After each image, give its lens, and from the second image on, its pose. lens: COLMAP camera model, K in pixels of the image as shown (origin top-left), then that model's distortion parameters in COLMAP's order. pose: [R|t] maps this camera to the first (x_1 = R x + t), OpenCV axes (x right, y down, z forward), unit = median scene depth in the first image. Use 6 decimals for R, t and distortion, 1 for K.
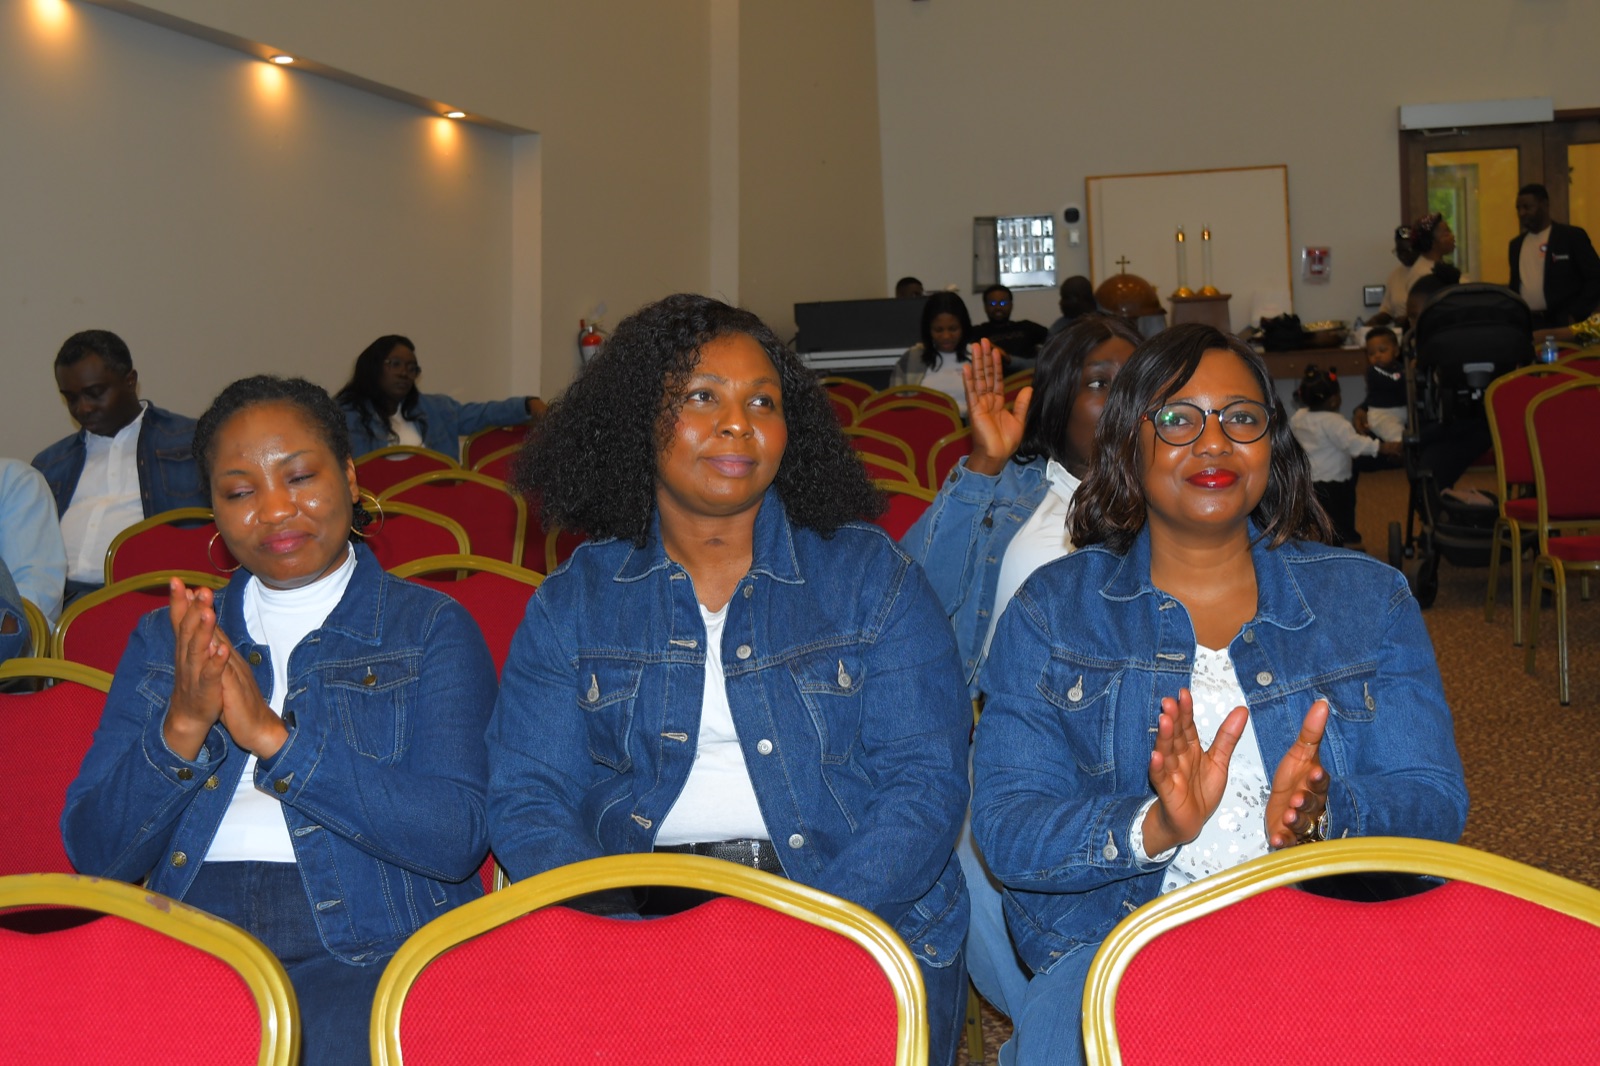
lens RADIAL K [[2055.8, 0, 800.4], [0, 2055.8, 537.6], [0, 0, 1]] dist [0.004159, 0.000000]
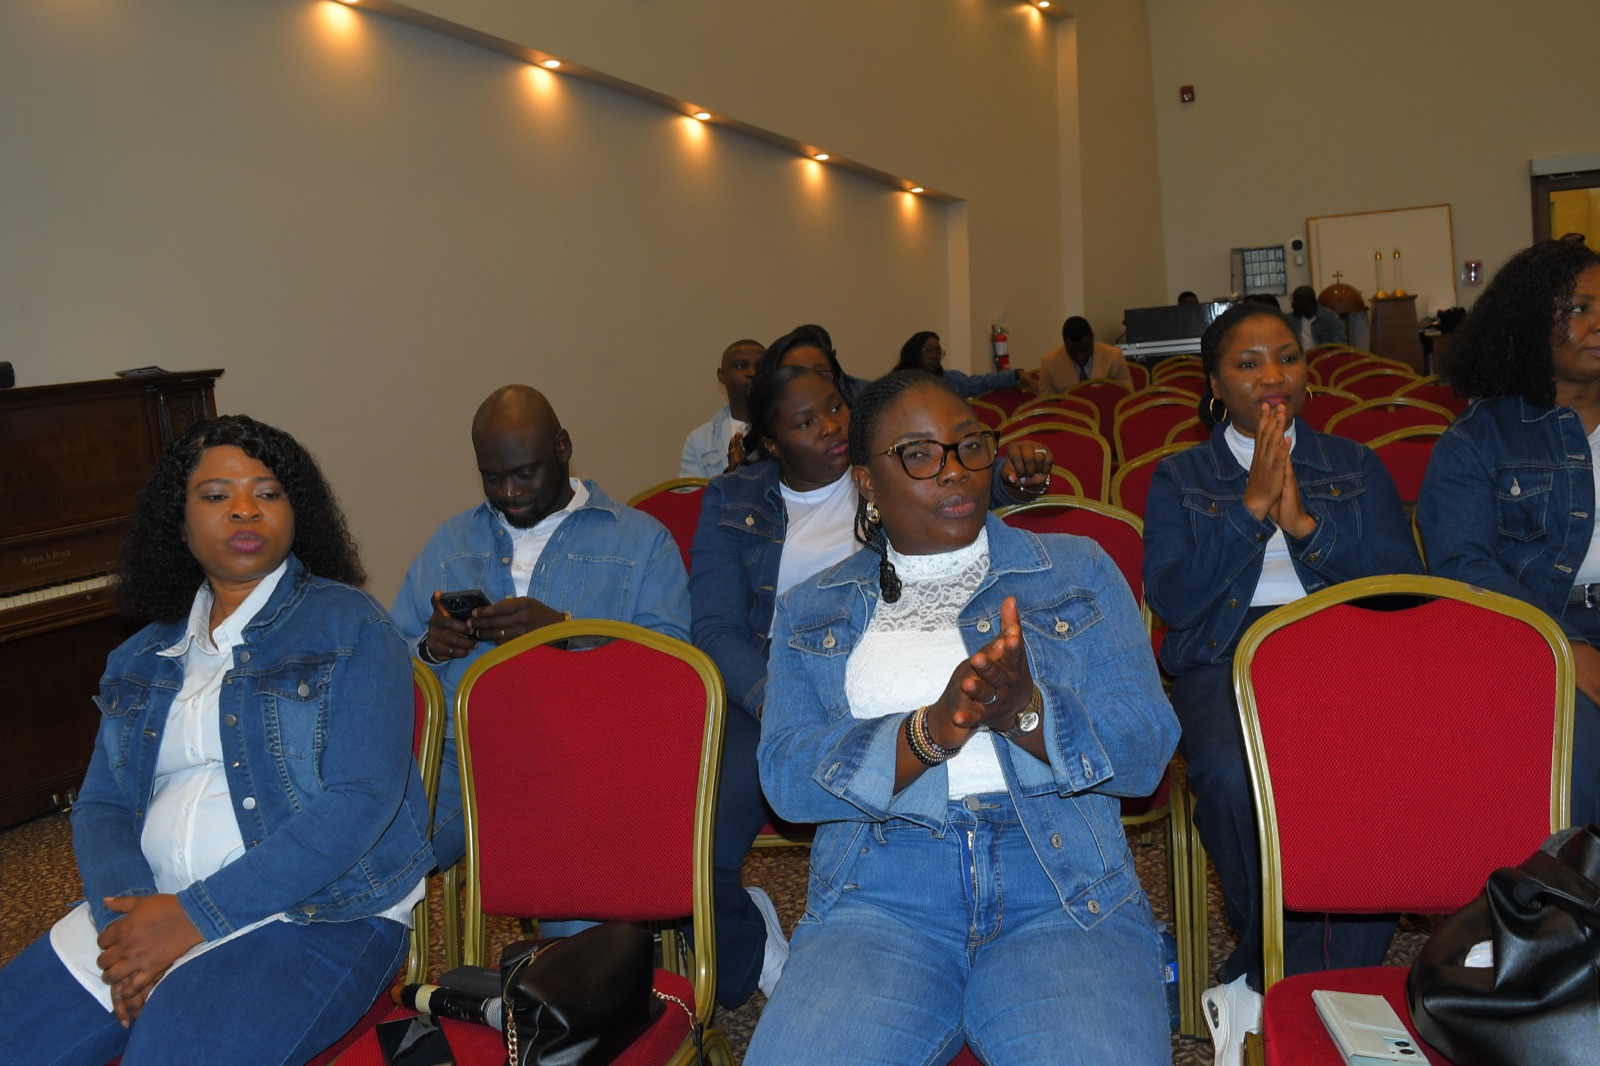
lens RADIAL K [[1399.7, 0, 799.0], [0, 1399.7, 527.7], [0, 0, 1]] dist [-0.015022, -0.010529]
pose [[0.992513, -0.020603, -0.120391, -0.126094], [0.023309, 0.999505, 0.021109, 0.016794], [0.119896, -0.023757, 0.992502, -0.031433]]
